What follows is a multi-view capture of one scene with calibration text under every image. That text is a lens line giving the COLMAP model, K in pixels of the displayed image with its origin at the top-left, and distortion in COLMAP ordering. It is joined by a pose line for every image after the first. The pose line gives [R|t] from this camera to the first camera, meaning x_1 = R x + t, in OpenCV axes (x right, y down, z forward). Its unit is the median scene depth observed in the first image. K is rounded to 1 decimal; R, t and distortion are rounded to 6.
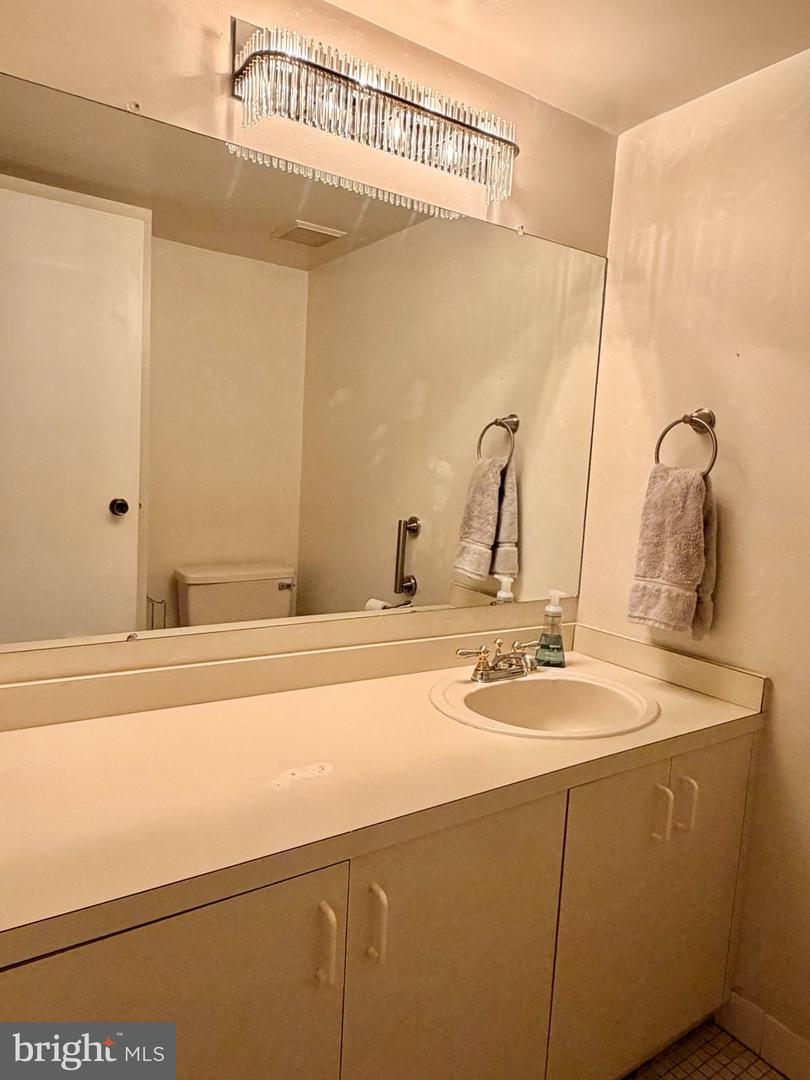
lens RADIAL K [[694.8, 0, 408.4], [0, 694.8, 536.8], [0, 0, 1]] dist [-0.001647, 0.004736]
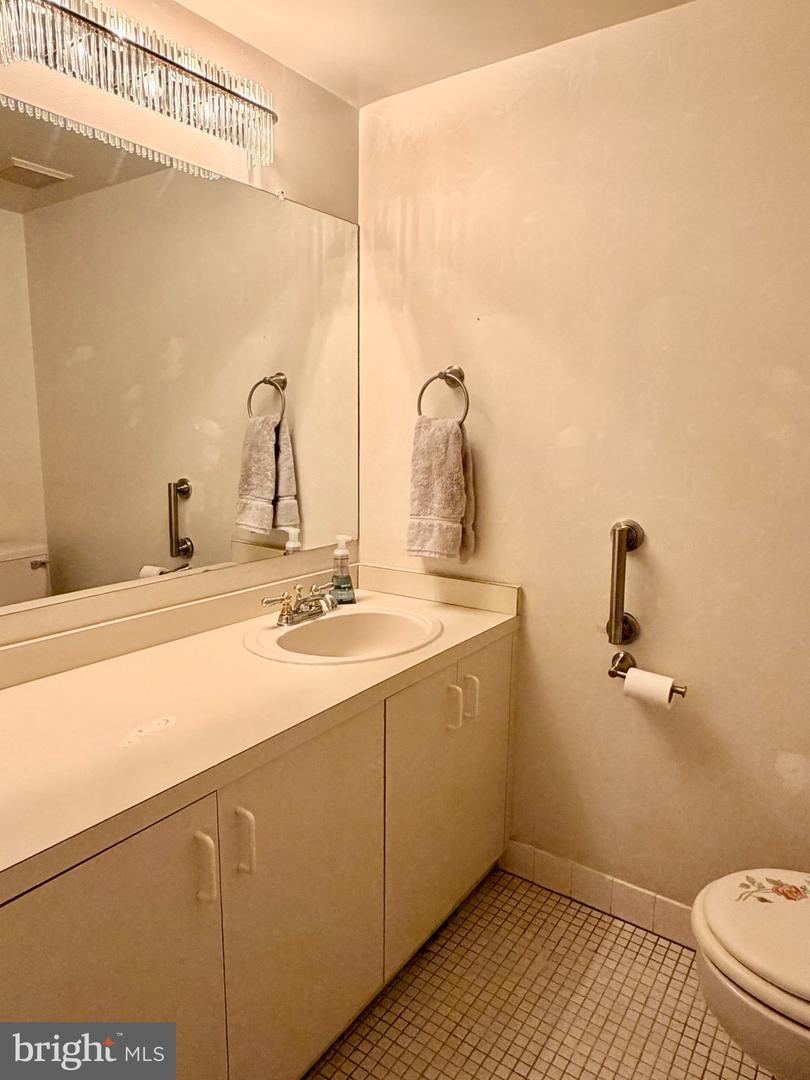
lens RADIAL K [[694.8, 0, 400.0], [0, 694.8, 538.0], [0, 0, 1]] dist [-0.001647, 0.004736]
pose [[0.934164, -0.103184, 0.341601, -0.083600], [0.080091, 0.993485, 0.081071, -0.000297], [-0.347741, -0.048375, 0.936342, -0.066166]]
